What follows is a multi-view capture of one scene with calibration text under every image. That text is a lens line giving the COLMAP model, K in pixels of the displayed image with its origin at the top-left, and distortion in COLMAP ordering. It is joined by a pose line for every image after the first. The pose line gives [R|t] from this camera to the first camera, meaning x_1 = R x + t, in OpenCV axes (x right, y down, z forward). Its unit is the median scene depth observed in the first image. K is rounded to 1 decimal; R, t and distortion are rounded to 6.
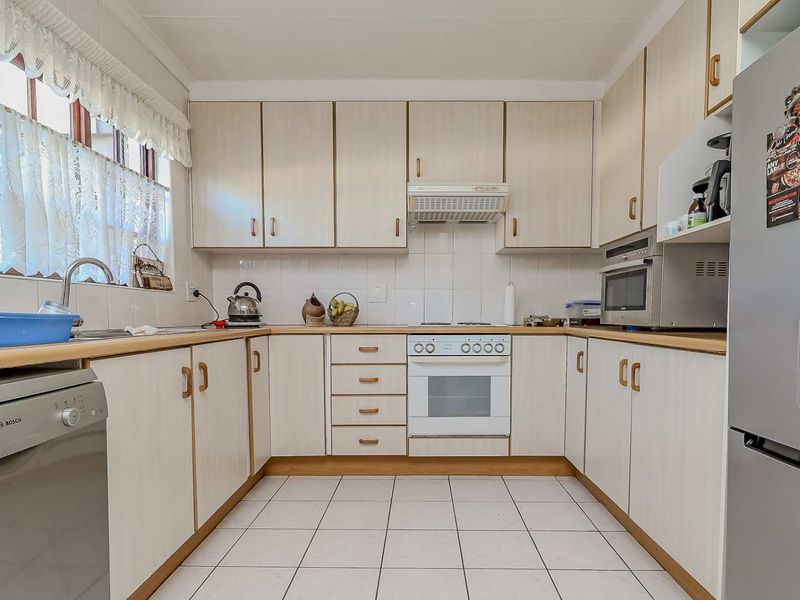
lens RADIAL K [[466.5, 0, 401.9], [0, 466.5, 338.5], [0, 0, 1]] dist [0.004504, -0.000192]
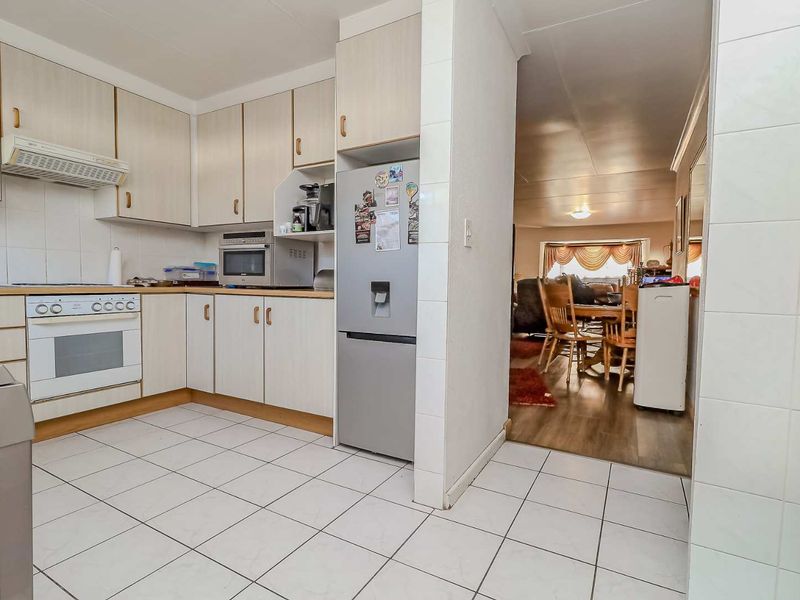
lens RADIAL K [[419.6, 0, 411.8], [0, 419.6, 299.7], [0, 0, 1]] dist [0.004730, -0.001002]
pose [[0.456727, -0.030479, 0.889084, -0.392442], [0.029644, 0.999379, 0.019032, 0.006716], [-0.889113, 0.017663, 0.457348, -0.089708]]
